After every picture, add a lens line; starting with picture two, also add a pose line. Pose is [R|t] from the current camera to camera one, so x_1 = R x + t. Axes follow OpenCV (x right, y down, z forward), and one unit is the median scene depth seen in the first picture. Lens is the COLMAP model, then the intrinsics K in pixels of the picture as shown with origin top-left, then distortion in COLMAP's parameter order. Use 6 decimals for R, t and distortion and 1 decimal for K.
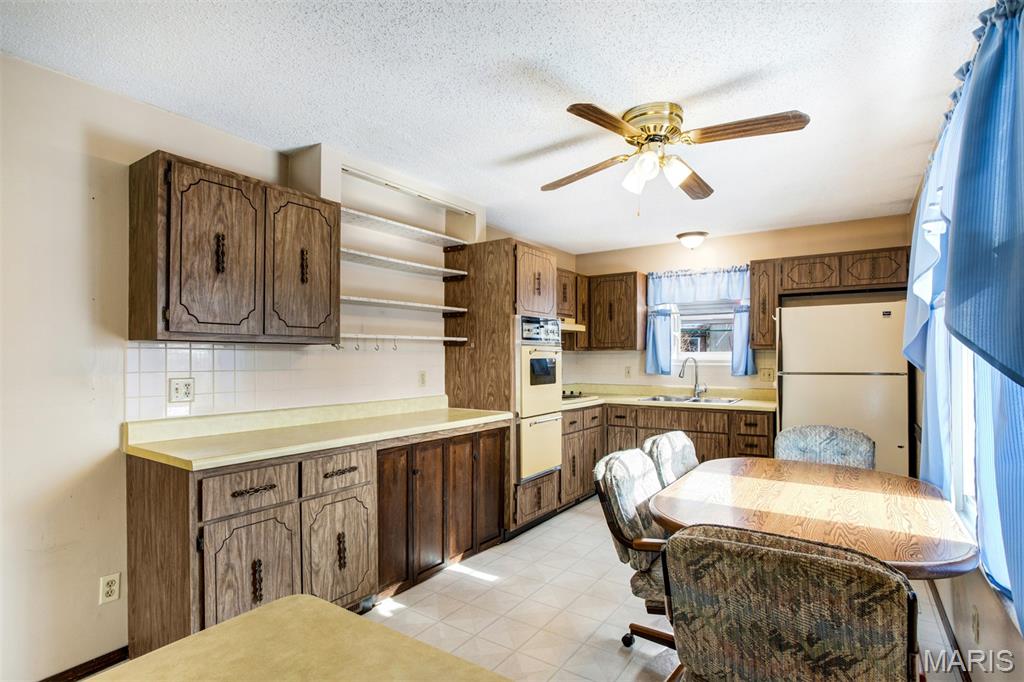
lens RADIAL K [[508.4, 0, 505.7], [0, 508.4, 356.5], [0, 0, 1]] dist [-0.025449, 0.004421]
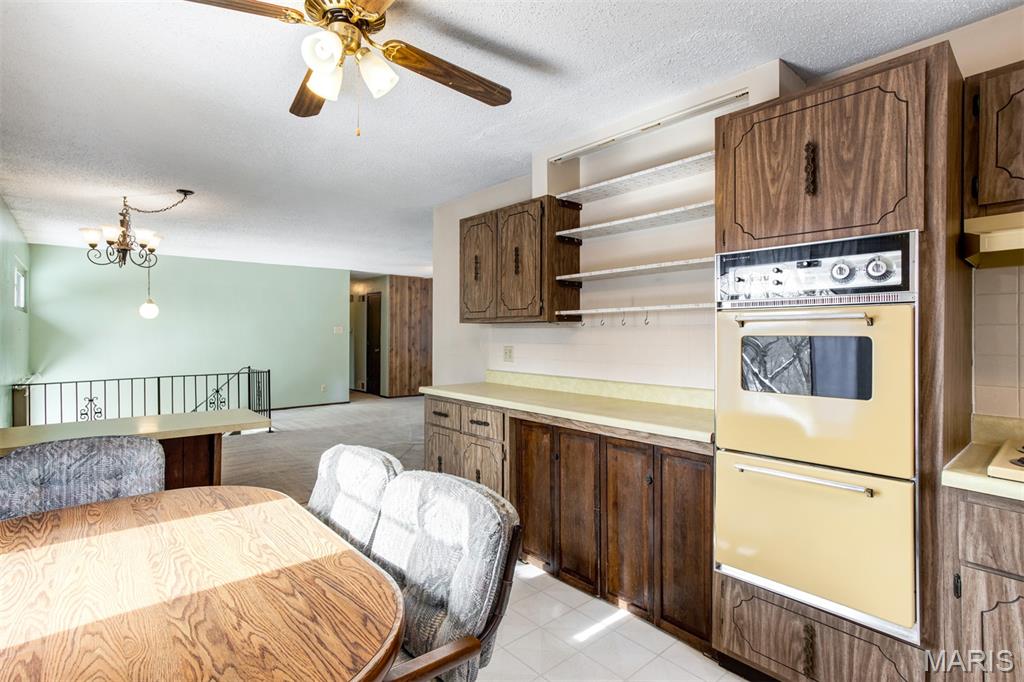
lens RADIAL K [[508.4, 0, 505.9], [0, 508.4, 337.5], [0, 0, 1]] dist [-0.025449, 0.004421]
pose [[-0.249235, 0.003408, -0.968437, 0.711248], [-0.002479, 0.999988, 0.004157, 0.006073], [0.968440, 0.003437, -0.249224, 1.094596]]
